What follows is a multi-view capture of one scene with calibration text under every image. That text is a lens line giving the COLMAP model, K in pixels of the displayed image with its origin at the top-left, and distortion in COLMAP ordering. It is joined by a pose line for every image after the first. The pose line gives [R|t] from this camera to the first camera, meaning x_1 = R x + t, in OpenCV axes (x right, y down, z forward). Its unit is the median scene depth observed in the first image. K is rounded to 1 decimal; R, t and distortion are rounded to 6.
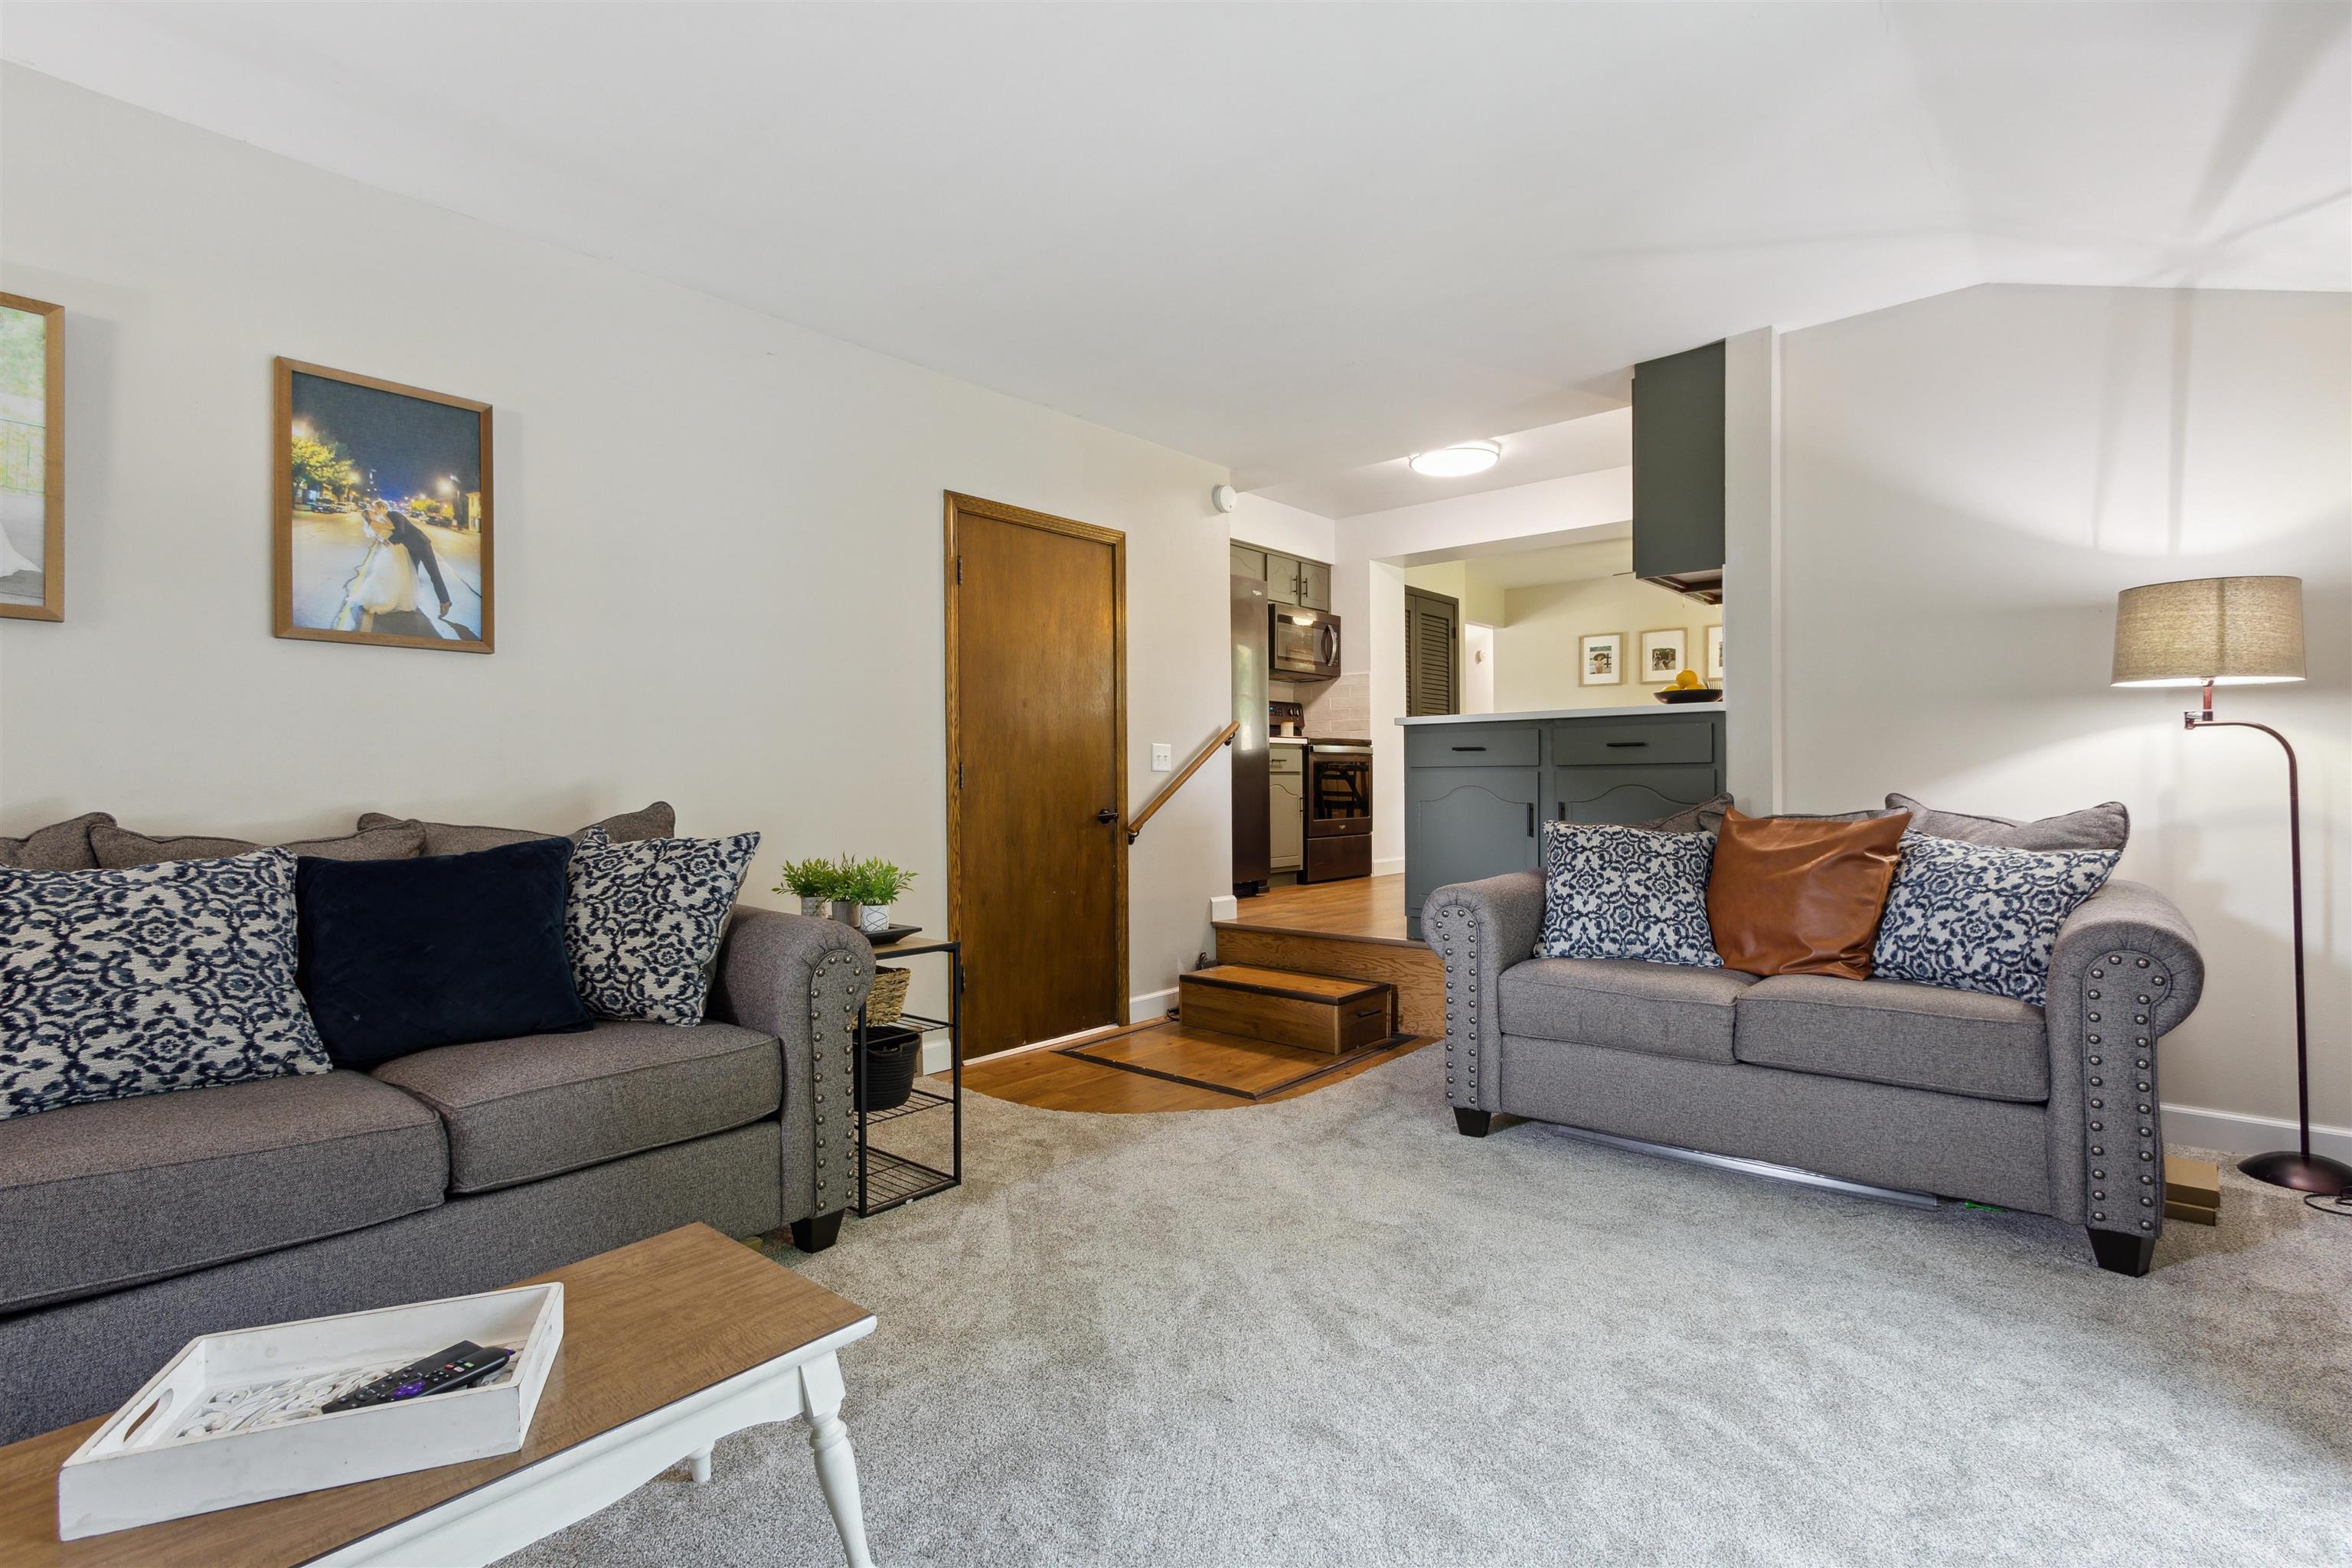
lens RADIAL K [[1110.7, 0, 1176.0], [0, 1110.7, 784.0], [0, 0, 1]] dist [0.001870, 0.000047]
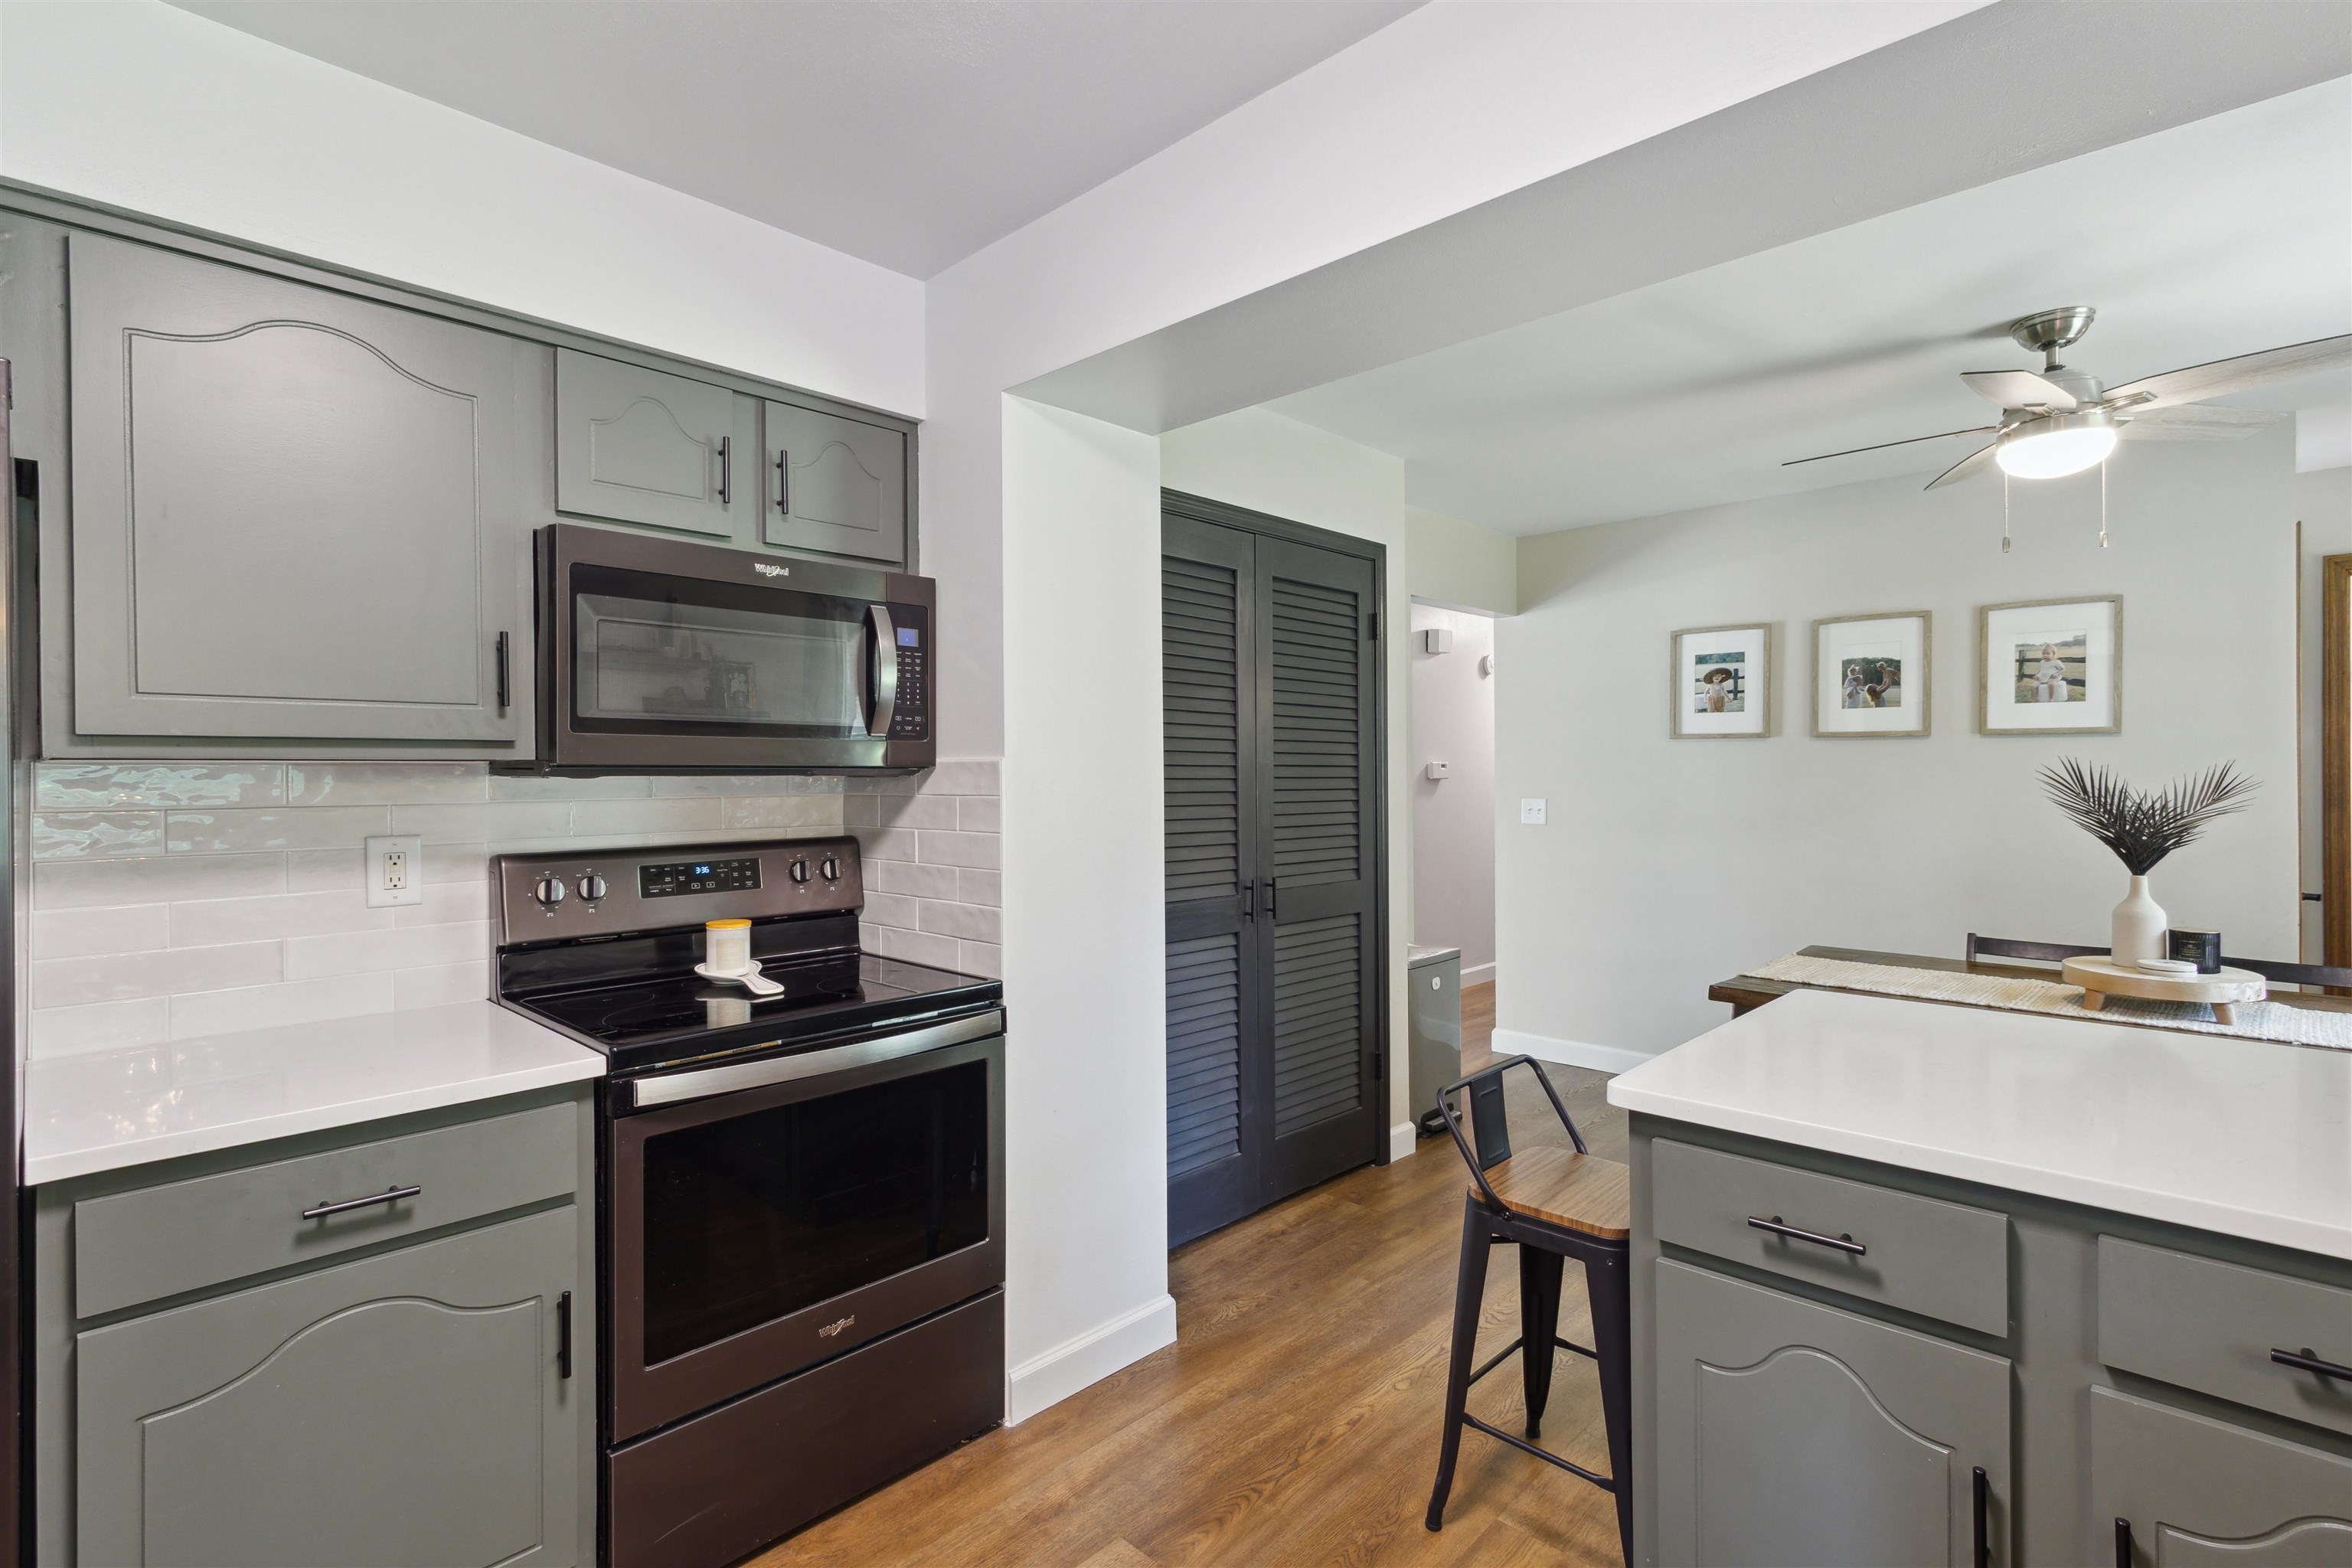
lens RADIAL K [[1101.2, 0, 1174.4], [0, 1101.2, 781.9], [0, 0, 1]] dist [0.000742, -0.000629]
pose [[0.998534, 0.001737, -0.054094, 0.648515], [-0.001486, 0.999988, 0.004688, -0.260161], [0.054101, -0.004600, 0.998525, 1.907827]]
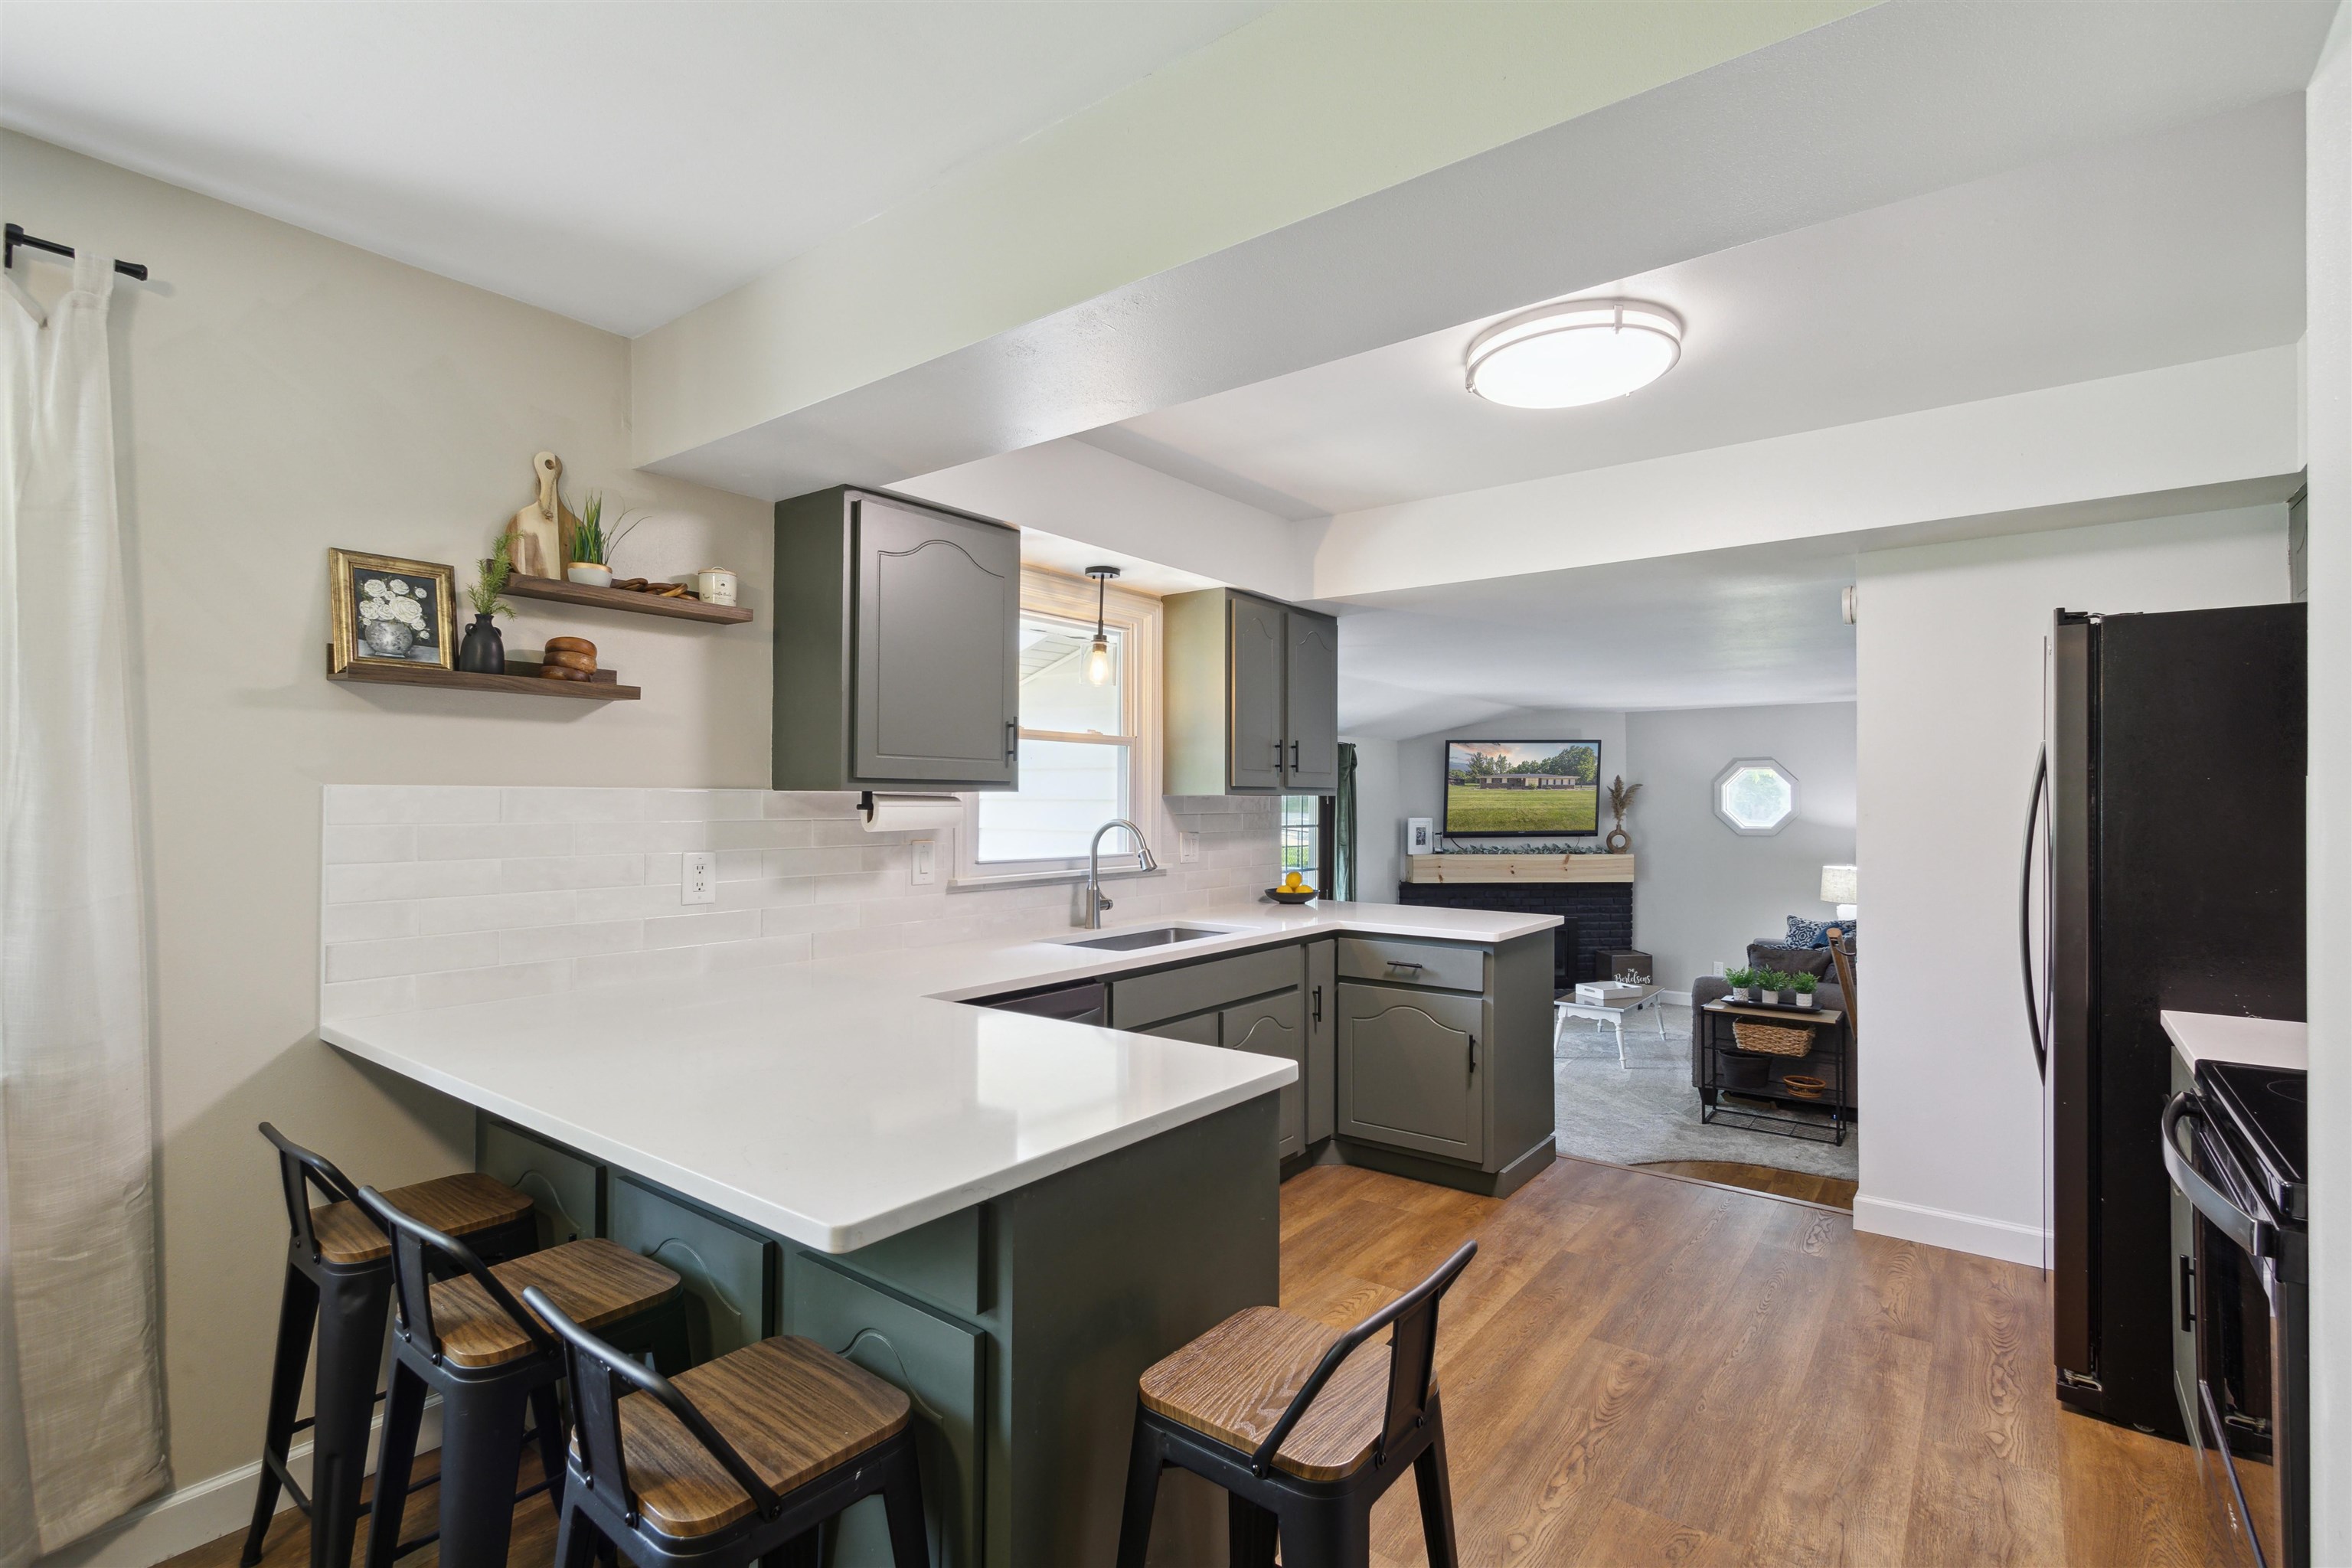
lens RADIAL K [[1088.1, 0, 1174.7], [0, 1088.1, 810.0], [0, 0, 1]] dist [0.000778, 0.000288]
pose [[-0.998021, 0.004752, -0.062708, 0.963799], [0.004018, 0.999922, 0.011827, -0.267654], [0.062759, 0.011551, -0.997962, 3.140663]]
